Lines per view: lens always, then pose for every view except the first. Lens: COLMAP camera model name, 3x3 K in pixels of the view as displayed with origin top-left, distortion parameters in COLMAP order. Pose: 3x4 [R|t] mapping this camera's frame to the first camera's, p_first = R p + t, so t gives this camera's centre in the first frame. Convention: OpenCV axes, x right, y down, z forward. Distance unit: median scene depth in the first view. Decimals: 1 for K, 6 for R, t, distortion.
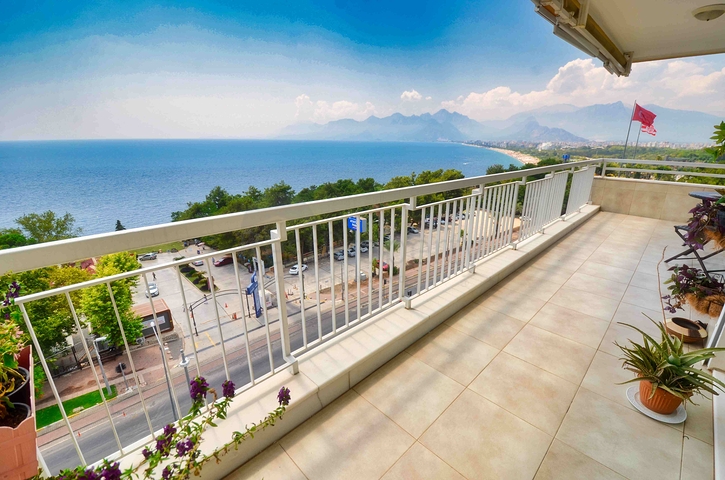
lens RADIAL K [[319.2, 0, 379.3], [0, 319.2, 243.0], [0, 0, 1]] dist [0.010950, -0.019471]
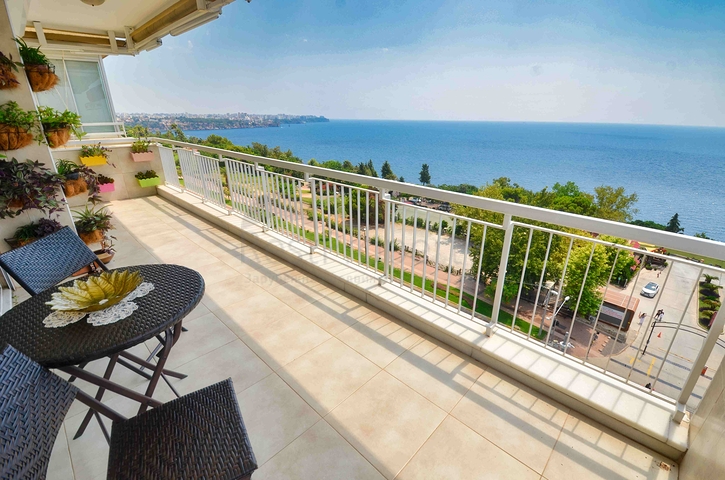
lens RADIAL K [[319.2, 0, 379.3], [0, 319.2, 243.0], [0, 0, 1]] dist [0.010950, -0.019471]
pose [[0.025415, 0.359147, -0.932935, 0.146939], [-0.325457, 0.885367, 0.331969, -0.043374], [0.945215, 0.295193, 0.139388, 0.124825]]
